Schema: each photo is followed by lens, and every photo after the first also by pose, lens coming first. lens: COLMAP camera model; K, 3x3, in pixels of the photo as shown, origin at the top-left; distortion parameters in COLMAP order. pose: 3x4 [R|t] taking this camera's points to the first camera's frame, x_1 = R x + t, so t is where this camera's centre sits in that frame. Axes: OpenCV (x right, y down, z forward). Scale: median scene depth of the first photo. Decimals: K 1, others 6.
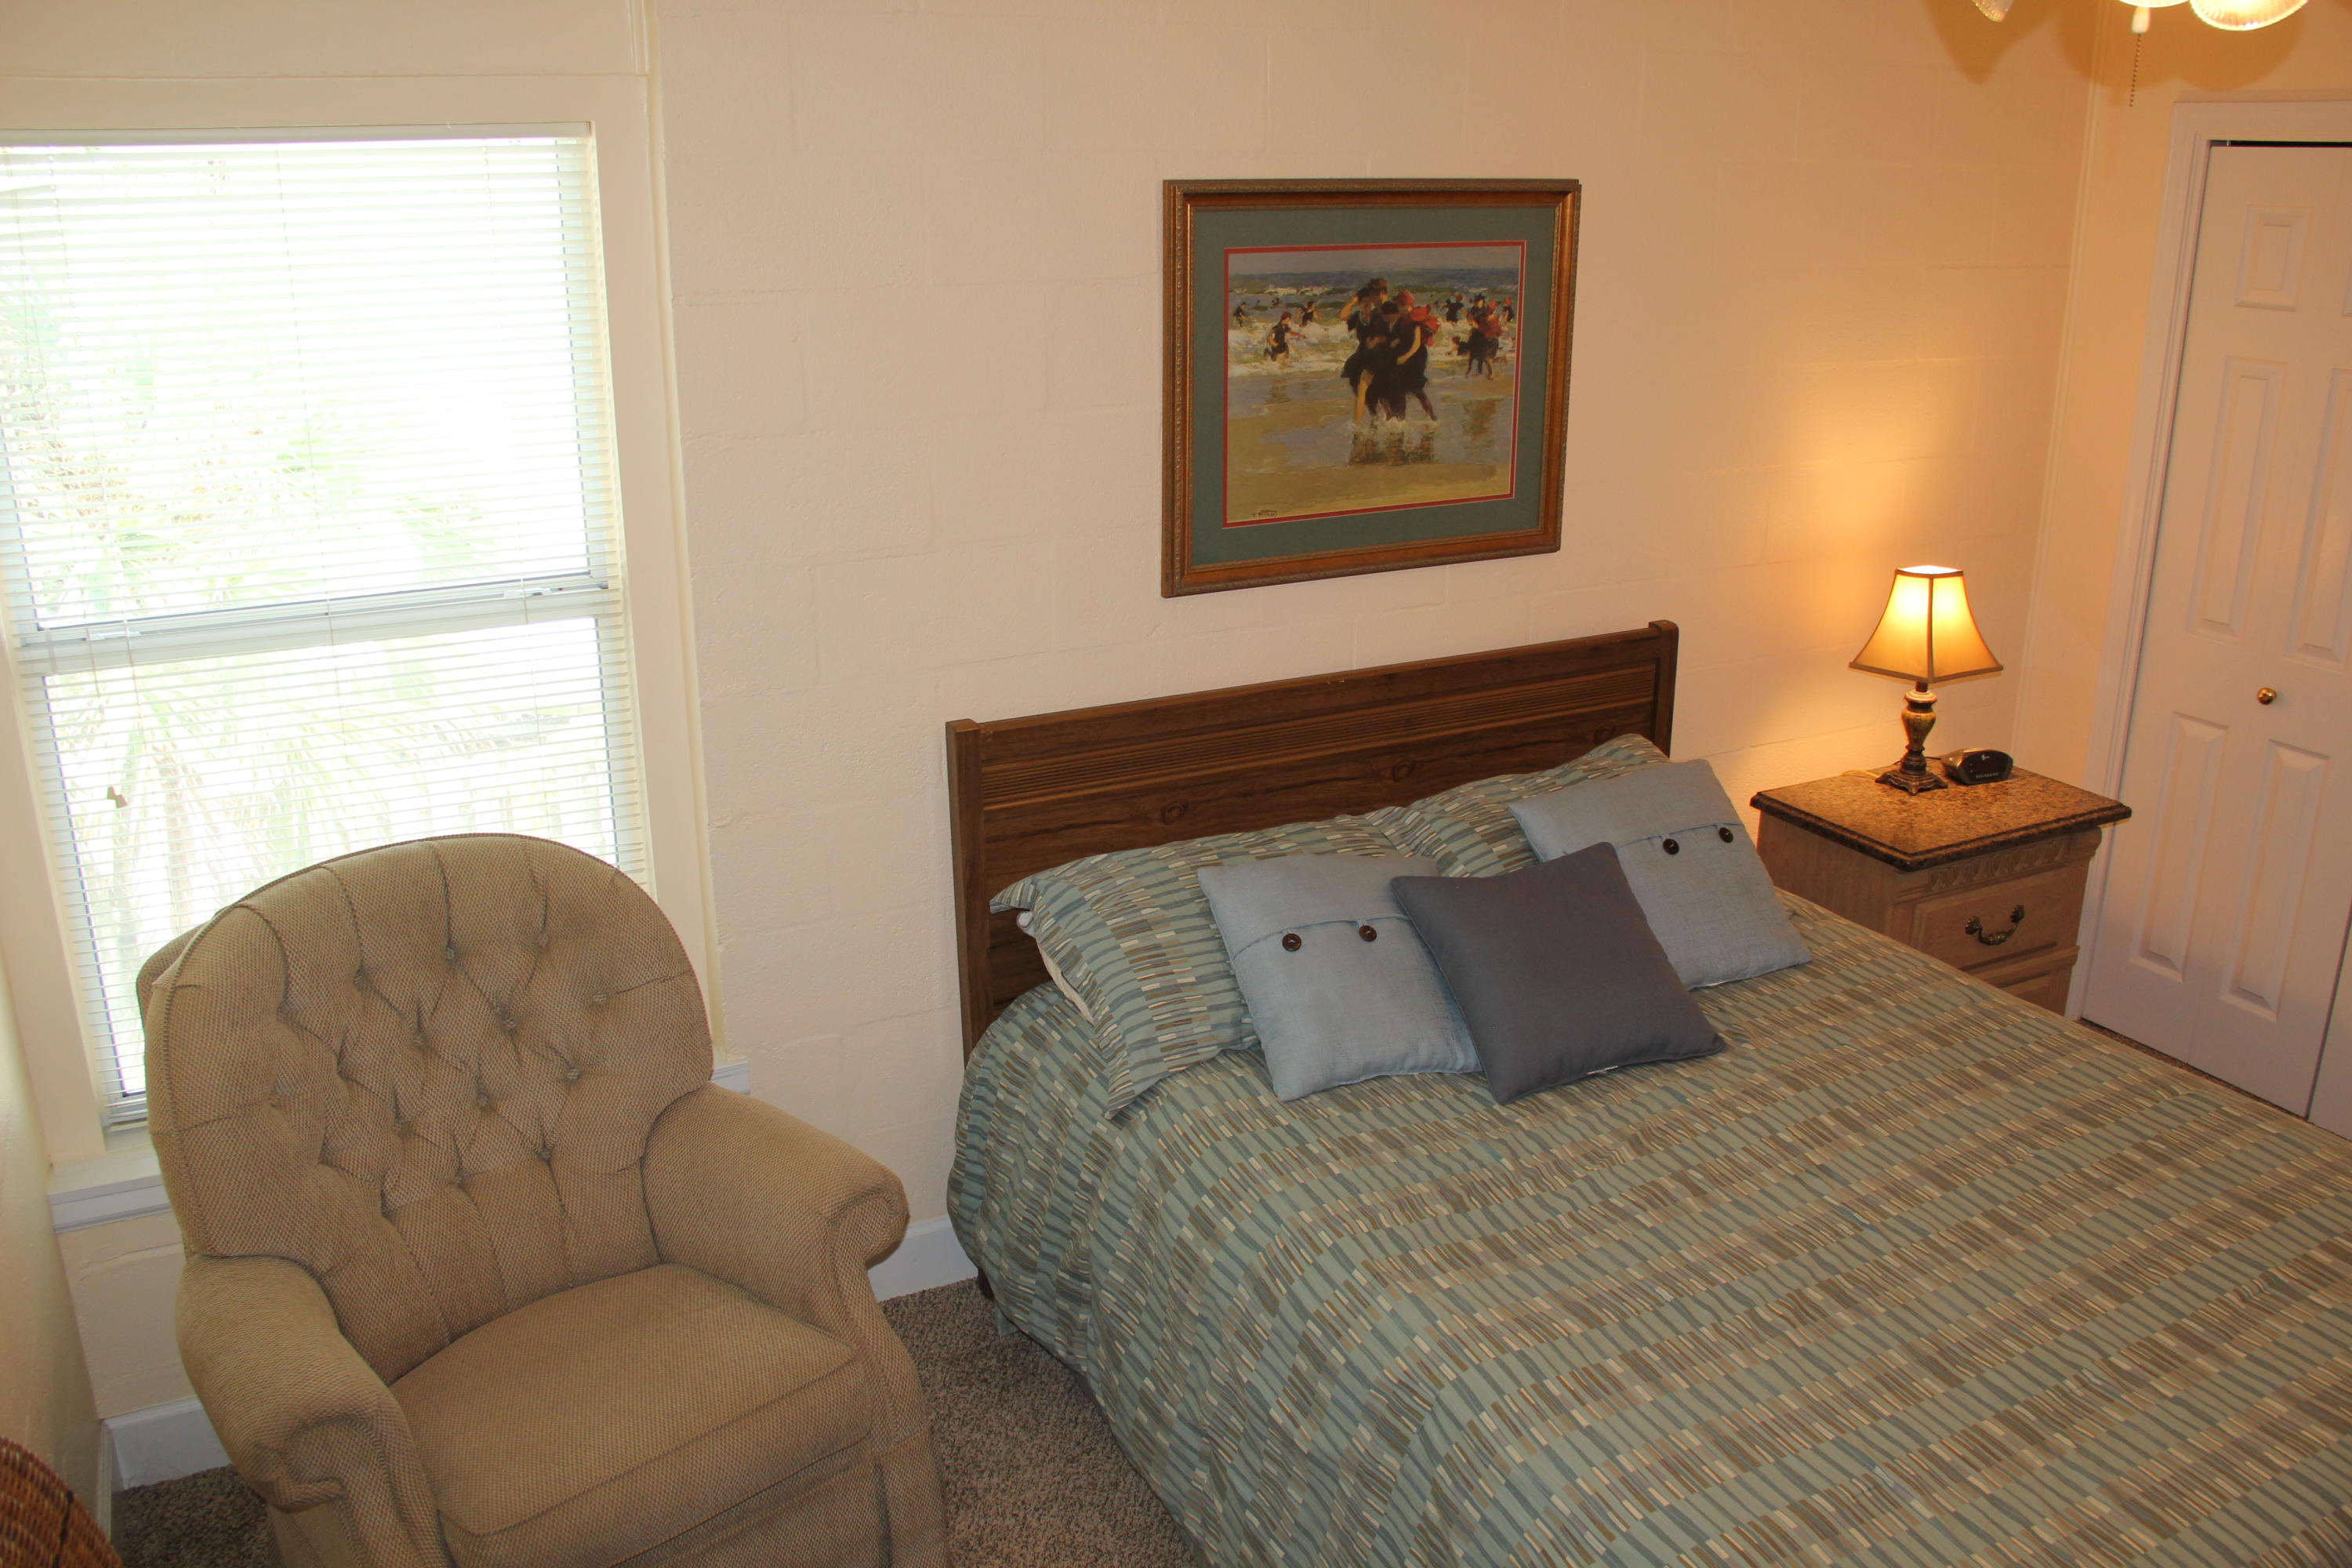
lens RADIAL K [[1961.7, 0, 1198.2], [0, 1961.7, 790.1], [0, 0, 1]] dist [-0.179497, 0.143783]
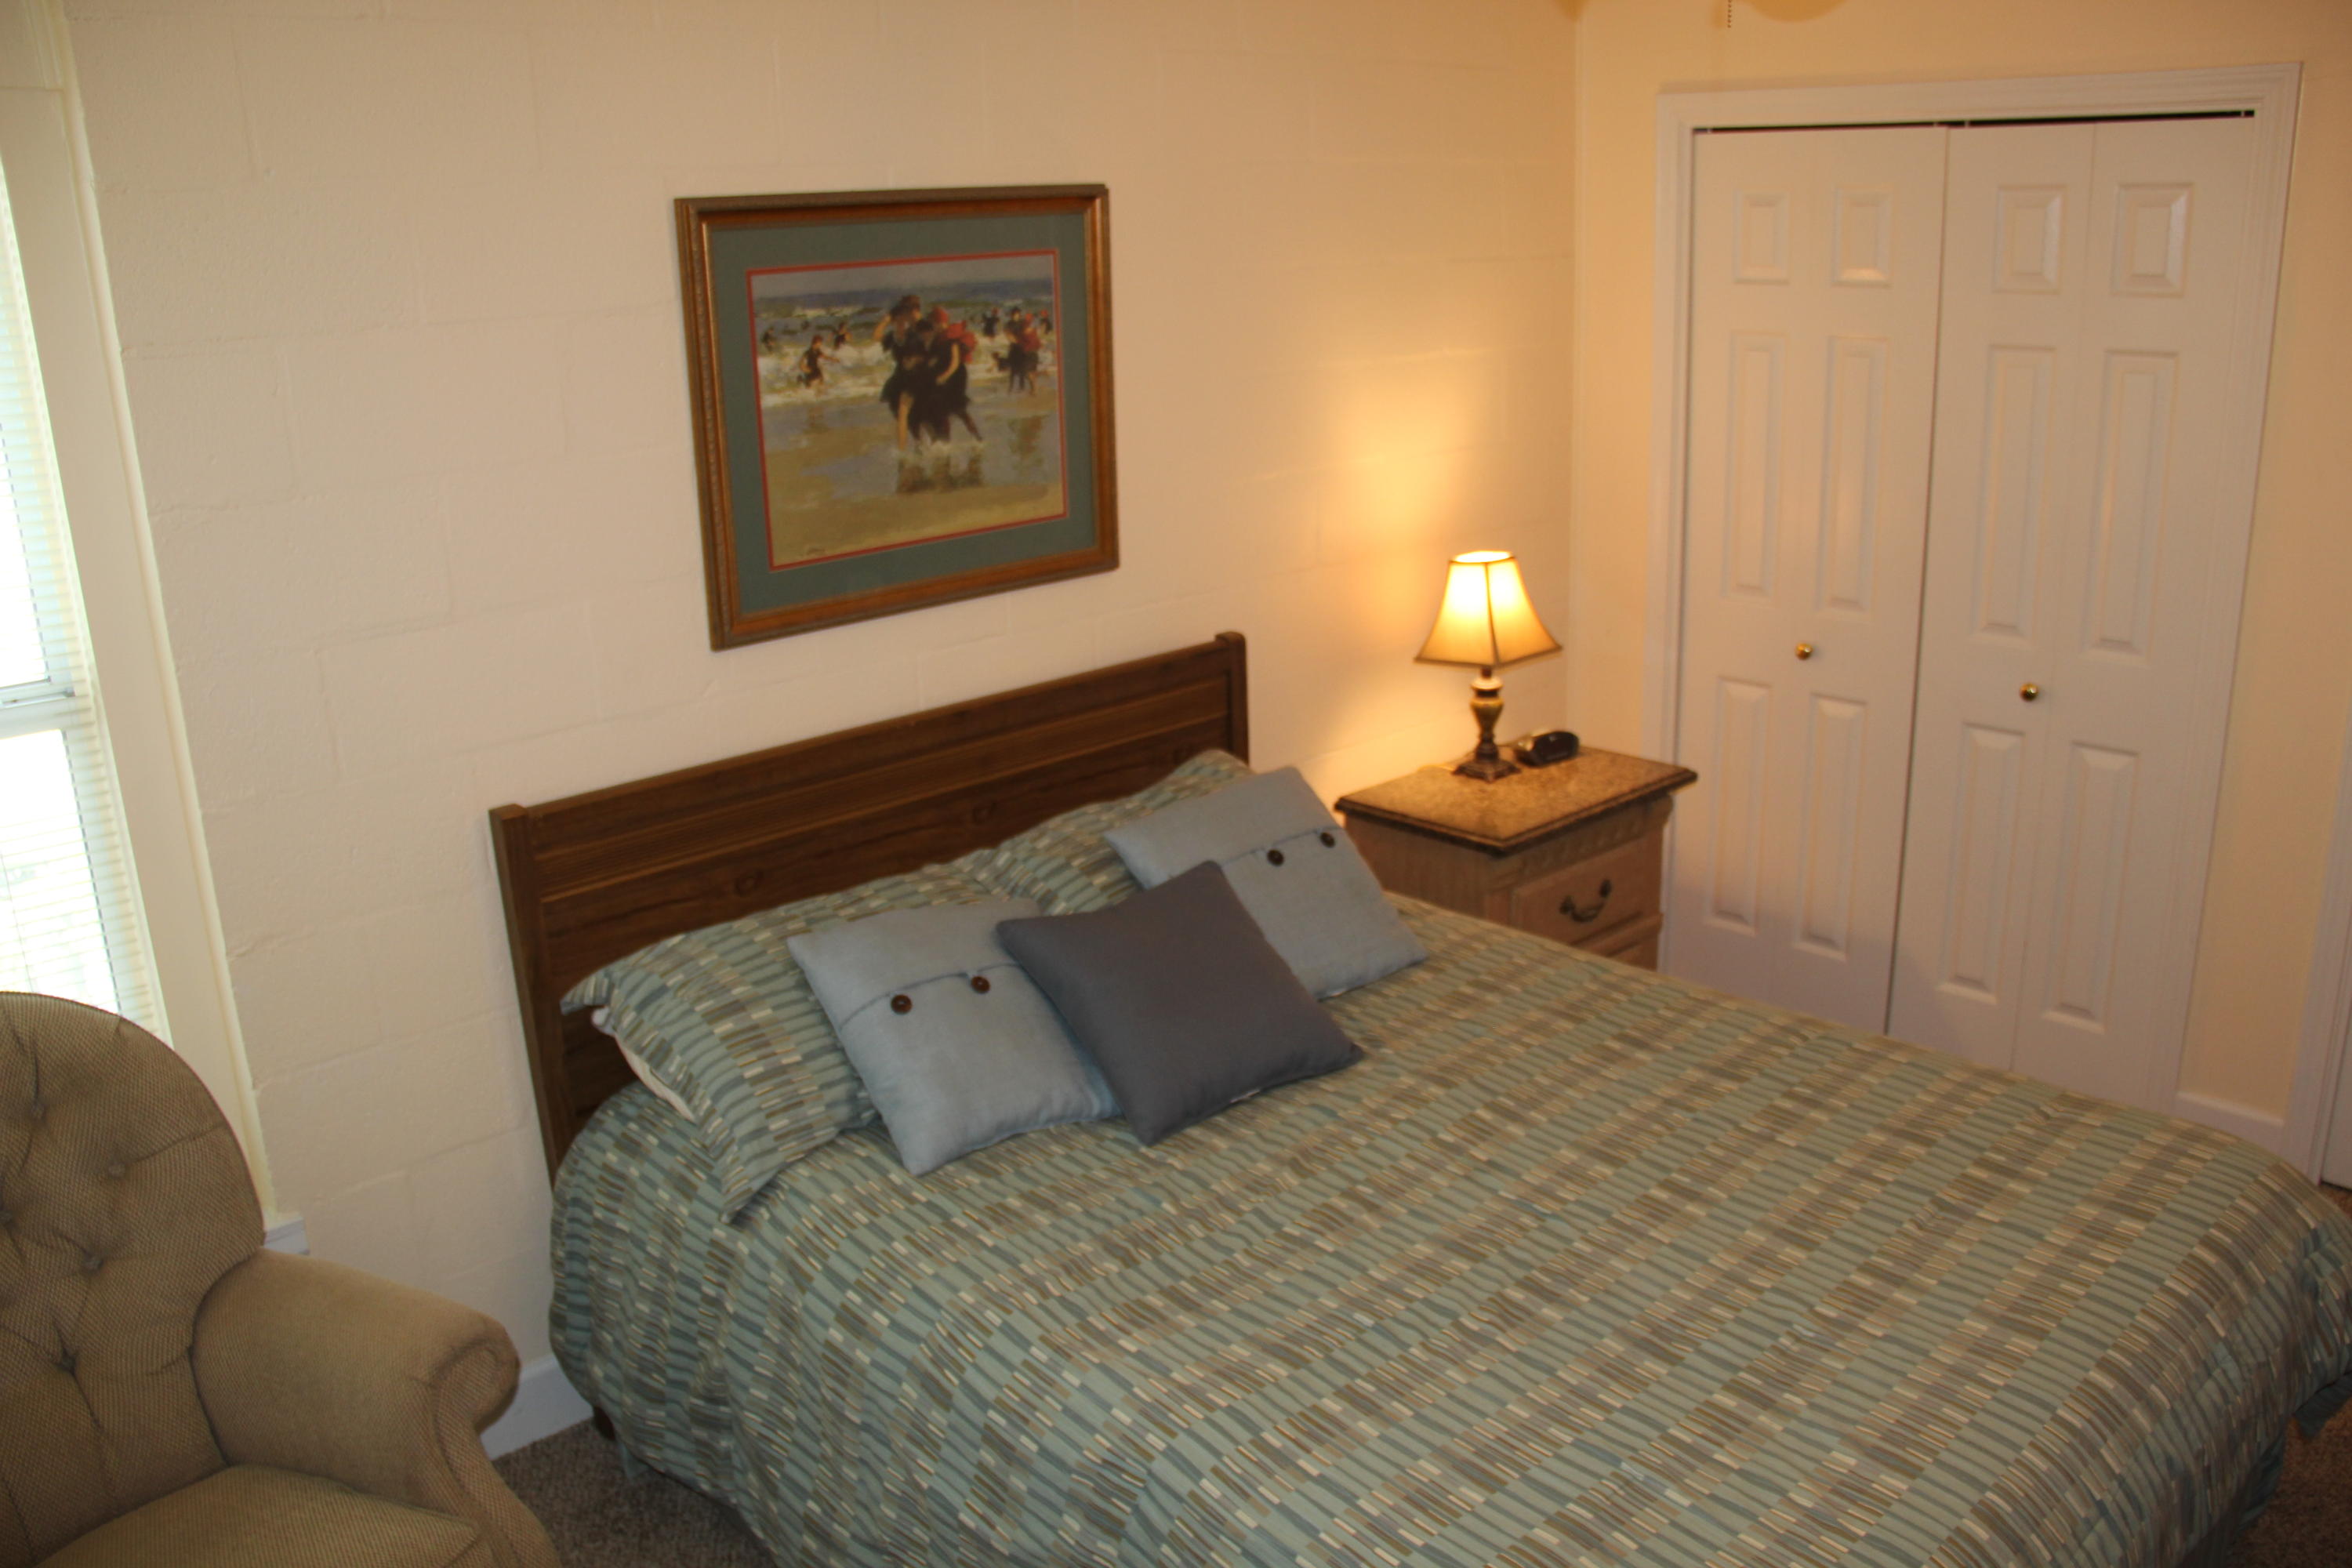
lens RADIAL K [[1938.4, 0, 1199.1], [0, 1938.4, 805.3], [0, 0, 1]] dist [-0.189277, 0.146900]
pose [[0.963177, -0.107759, 0.246327, -0.027945], [0.113917, 0.993431, -0.010844, 0.009695], [-0.243541, 0.038506, 0.969126, 0.075504]]
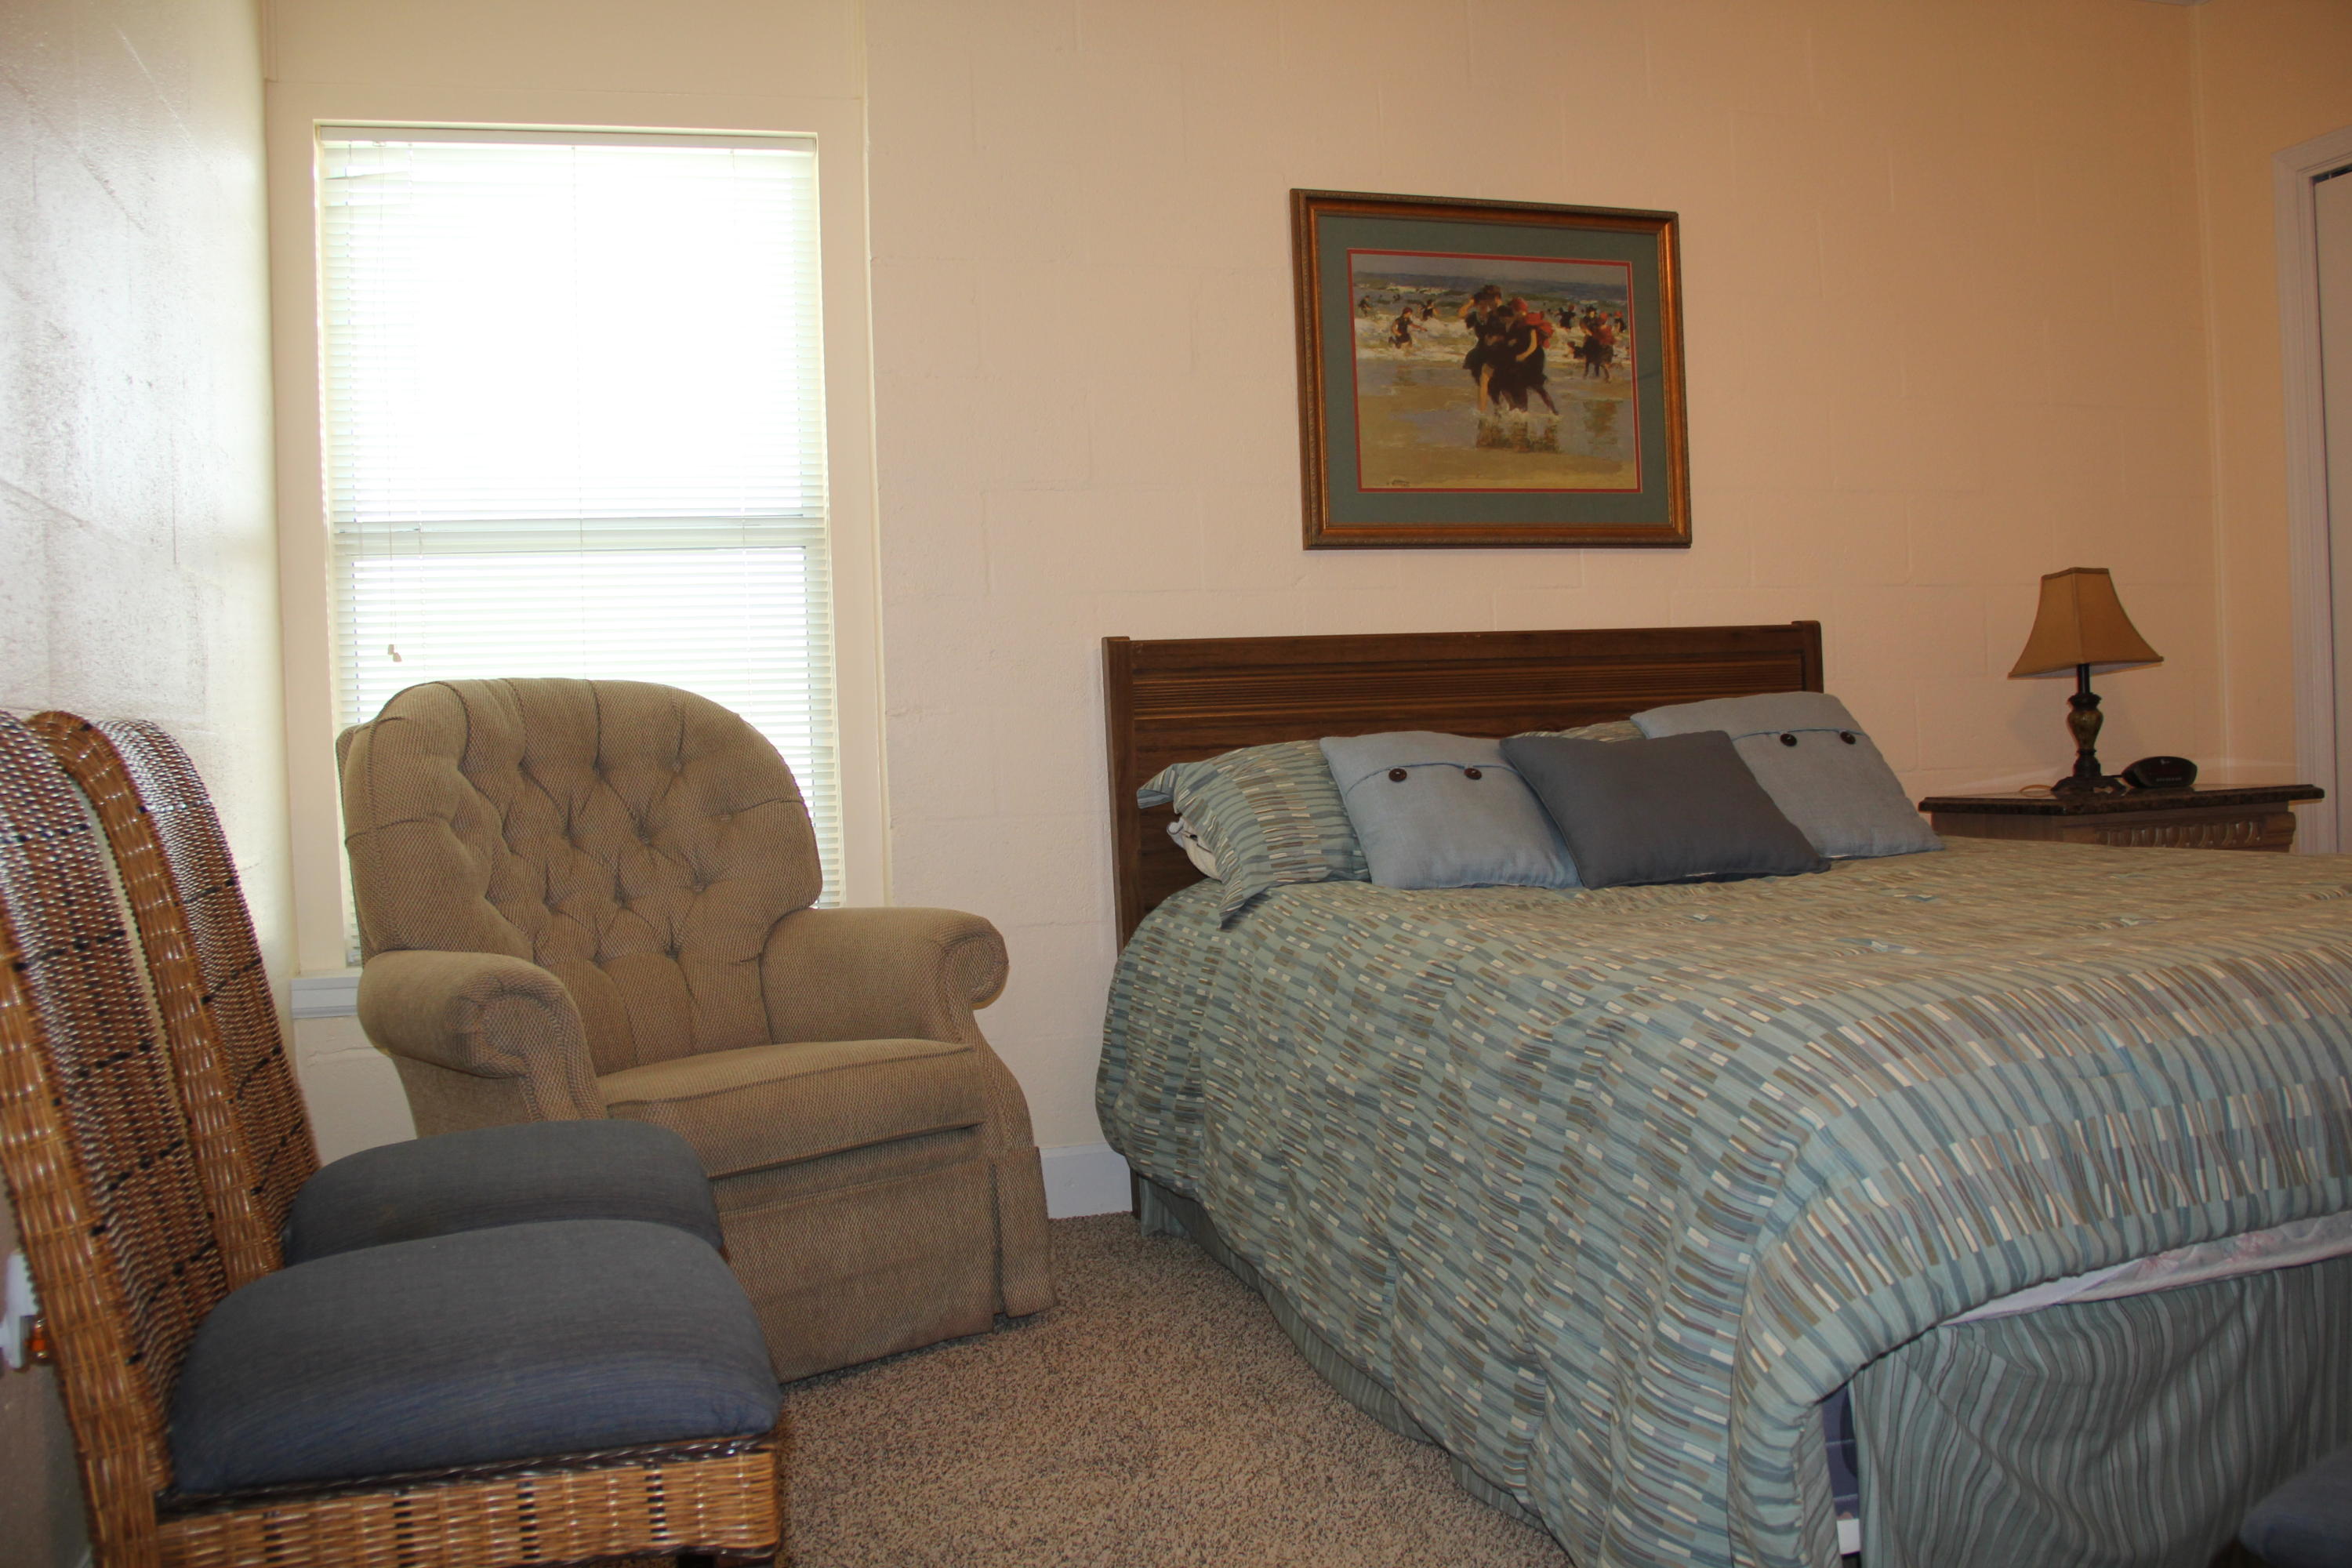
lens RADIAL K [[1956.1, 0, 1210.1], [0, 1956.1, 787.9], [0, 0, 1]] dist [-0.175431, 0.137318]
pose [[0.982378, -0.038957, -0.182798, 0.129341], [-0.016132, 0.956713, -0.290586, 0.361309], [0.186206, 0.288414, 0.939225, -0.011883]]
